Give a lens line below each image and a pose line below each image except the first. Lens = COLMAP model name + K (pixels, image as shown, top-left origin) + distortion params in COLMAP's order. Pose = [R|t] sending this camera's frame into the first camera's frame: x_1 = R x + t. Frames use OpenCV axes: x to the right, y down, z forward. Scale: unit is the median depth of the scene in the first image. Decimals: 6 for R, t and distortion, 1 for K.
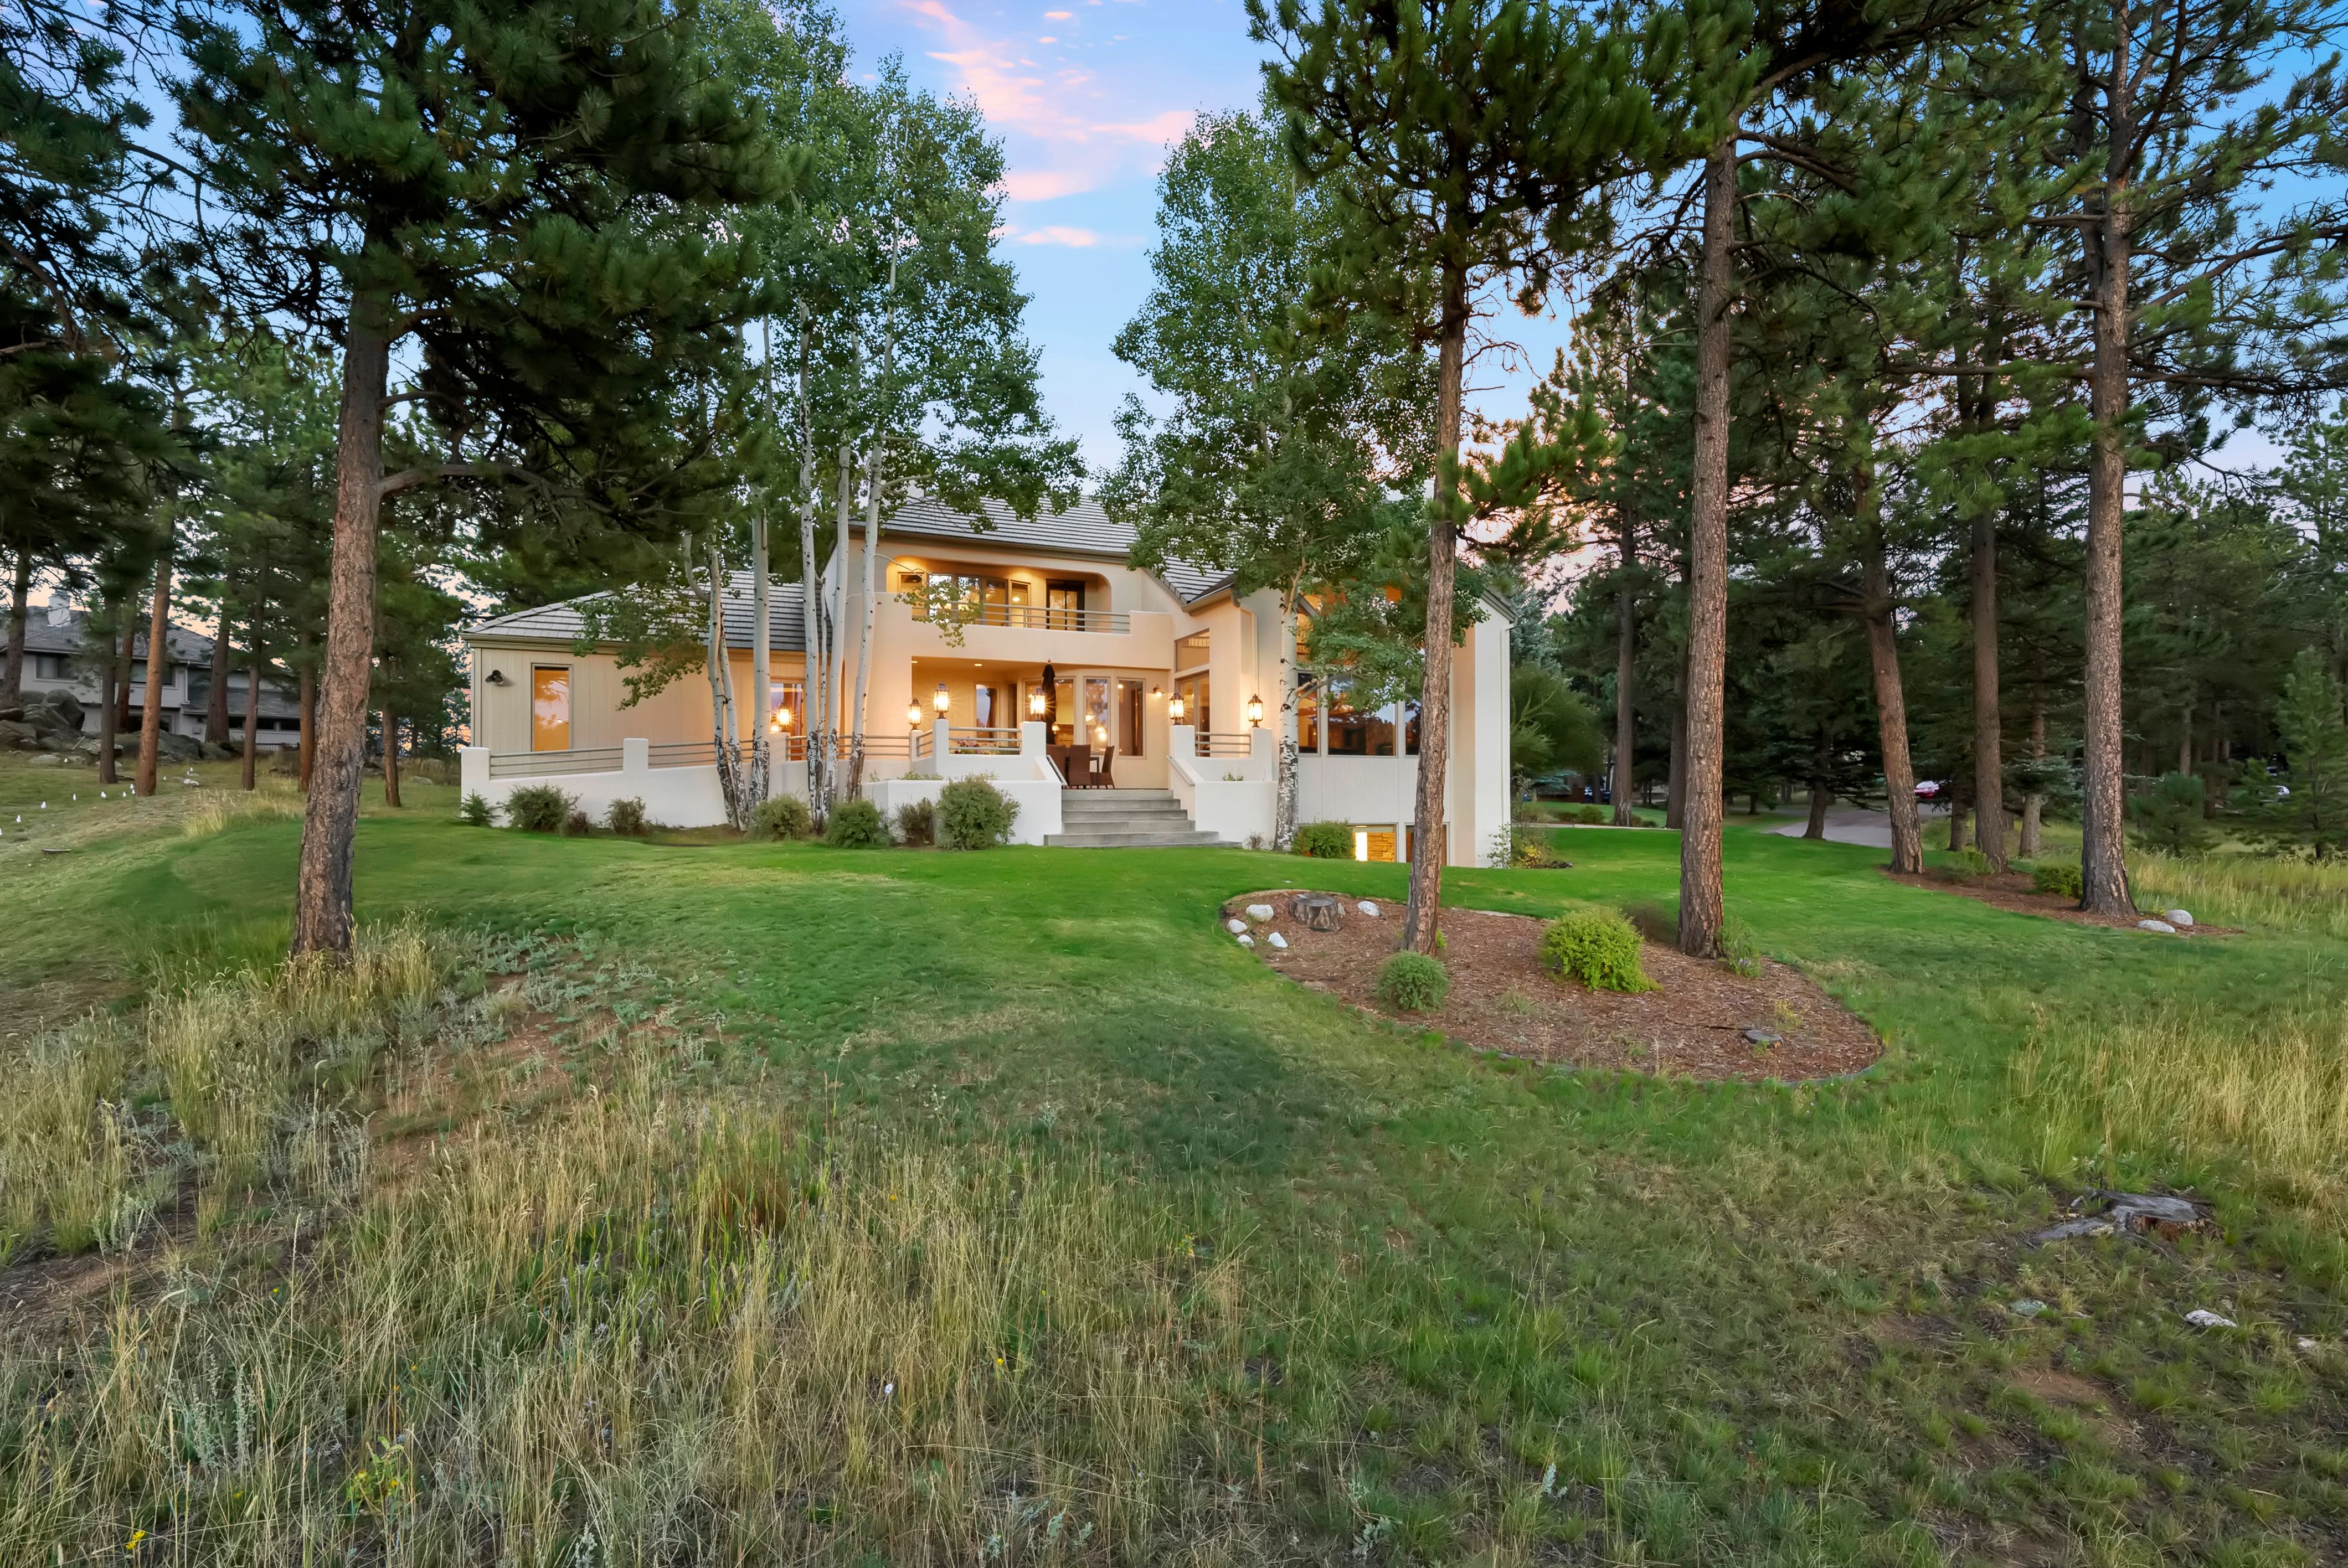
lens RADIAL K [[1061.6, 0, 1174.6], [0, 1061.6, 805.9], [0, 0, 1]] dist [0.004648, 0.001352]
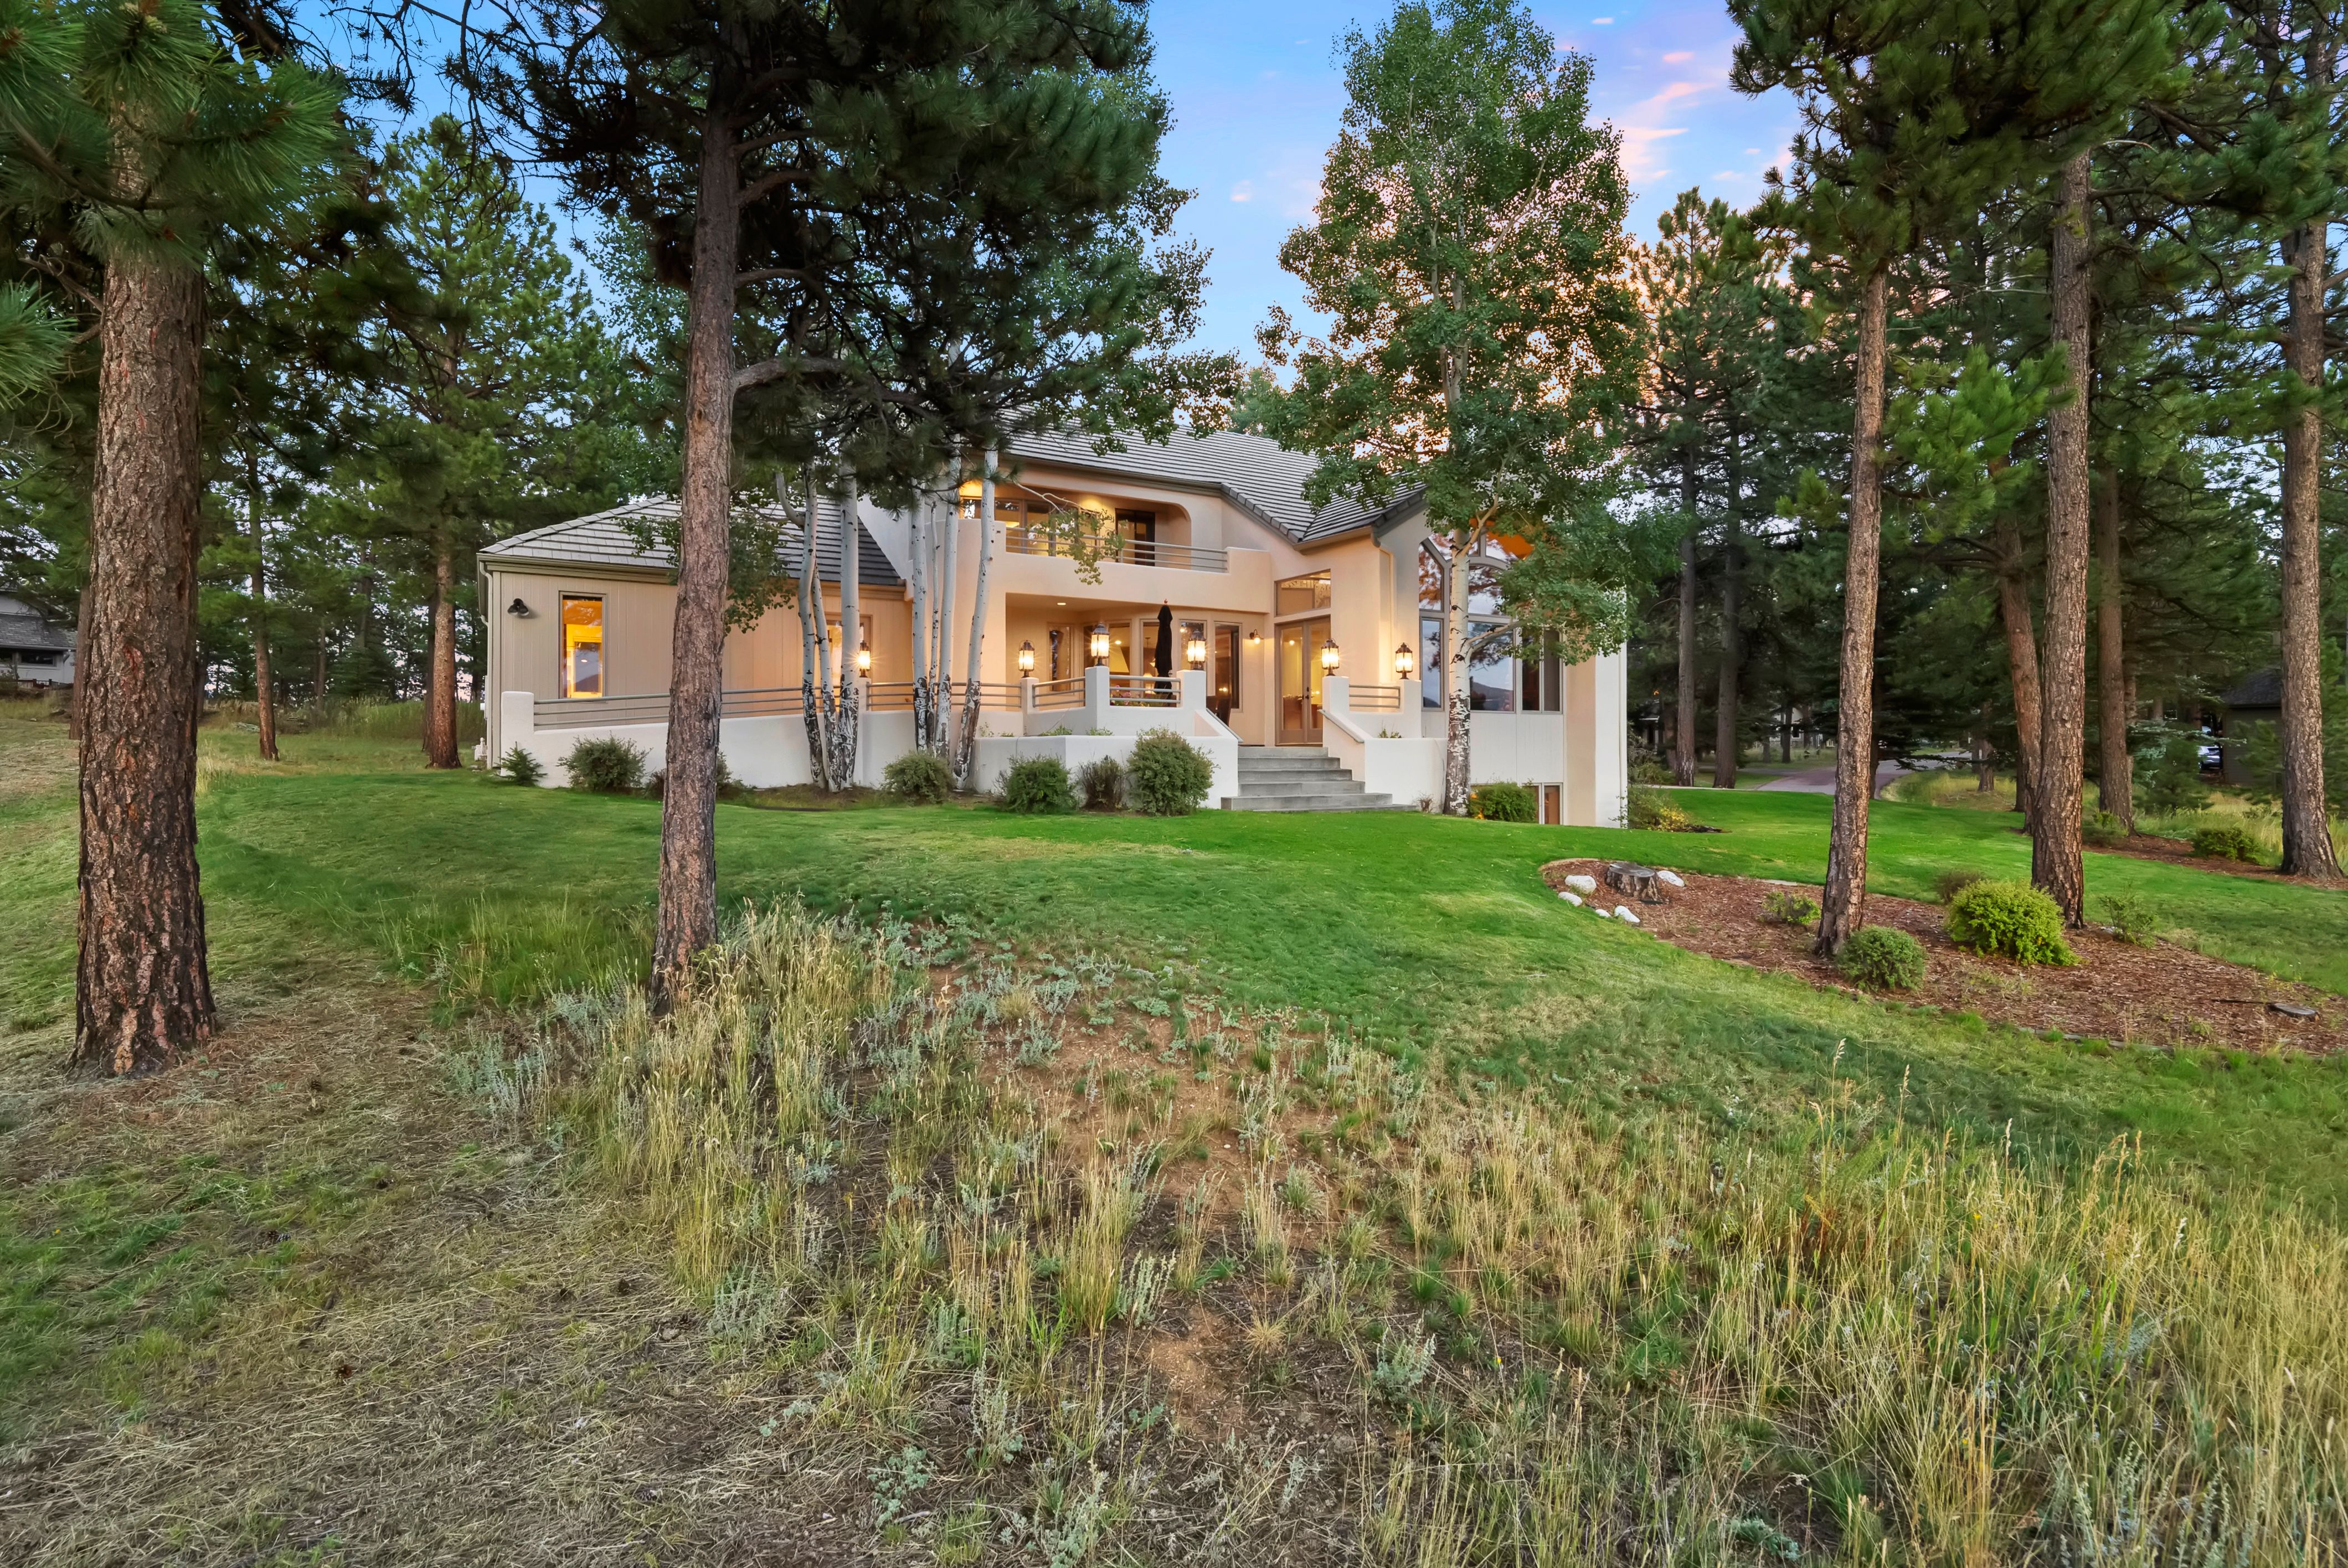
lens RADIAL K [[1176.7, 0, 1174.7], [0, 1176.7, 765.4], [0, 0, 1]] dist [0.012128, -0.000217]
pose [[0.992476, 0.003413, 0.122394, -0.259459], [-0.004090, 0.999978, 0.005283, -0.004389], [-0.122373, -0.005744, 0.992467, 0.017012]]
